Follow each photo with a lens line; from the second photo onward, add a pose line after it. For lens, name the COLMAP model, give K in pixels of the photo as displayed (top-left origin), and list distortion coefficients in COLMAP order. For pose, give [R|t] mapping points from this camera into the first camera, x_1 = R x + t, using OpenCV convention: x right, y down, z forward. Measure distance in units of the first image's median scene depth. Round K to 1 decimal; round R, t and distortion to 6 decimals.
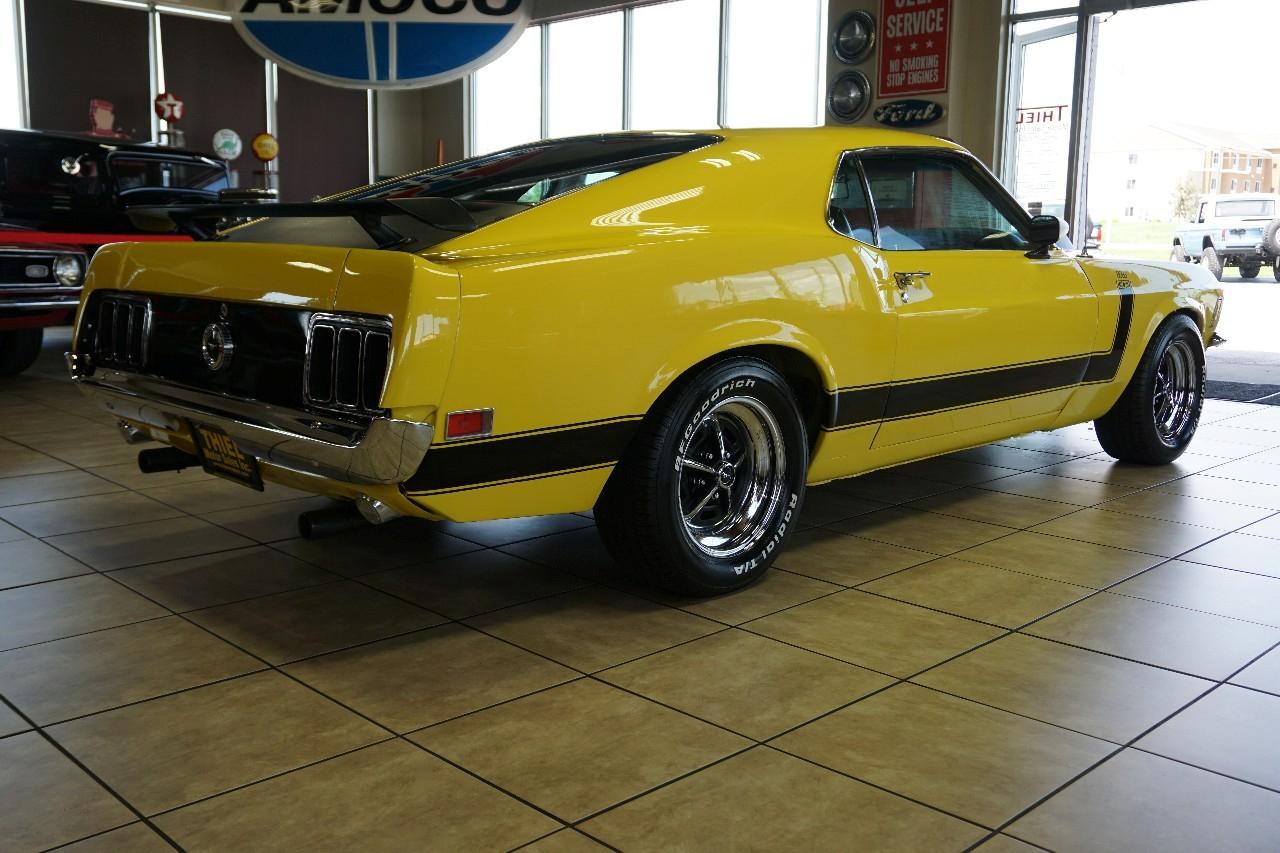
lens RADIAL K [[1168.2, 0, 626.6], [0, 1168.2, 432.3], [0, 0, 1]] dist [0.002846, 0.000000]
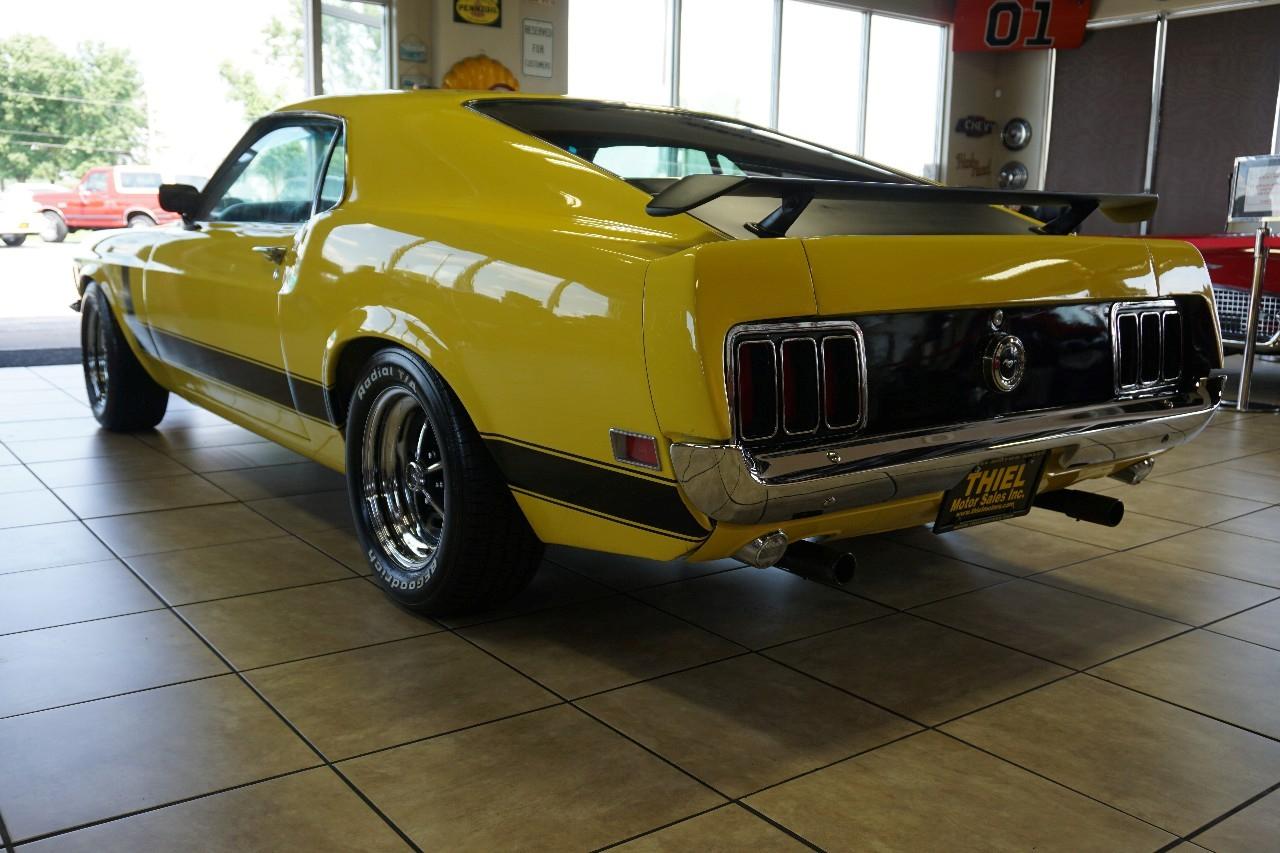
lens RADIAL K [[1132.6, 0, 634.3], [0, 1132.6, 425.4], [0, 0, 1]] dist [0.000884, 0.010186]
pose [[0.133844, -0.174575, 0.975505, -1.099376], [0.144223, 0.977313, 0.155110, -0.178101], [-0.980452, 0.119929, 0.155985, 1.067463]]
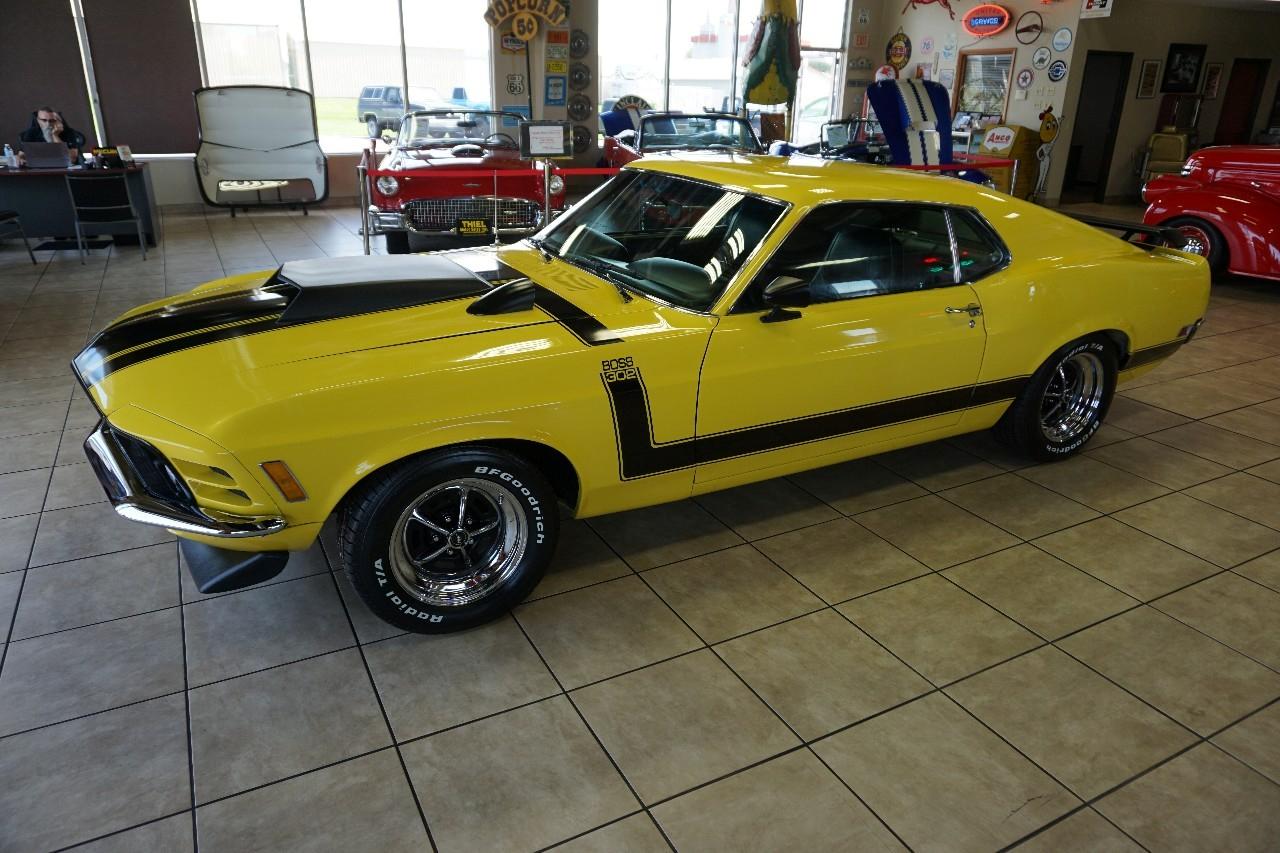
lens RADIAL K [[847.0, 0, 634.5], [0, 847.0, 428.0], [0, 0, 1]] dist [-0.038798, 0.031130]
pose [[-0.958080, -0.127000, 0.256813, -0.015758], [0.022933, 0.859510, 0.510604, -0.636724], [-0.285581, 0.495089, -0.820567, 2.583131]]
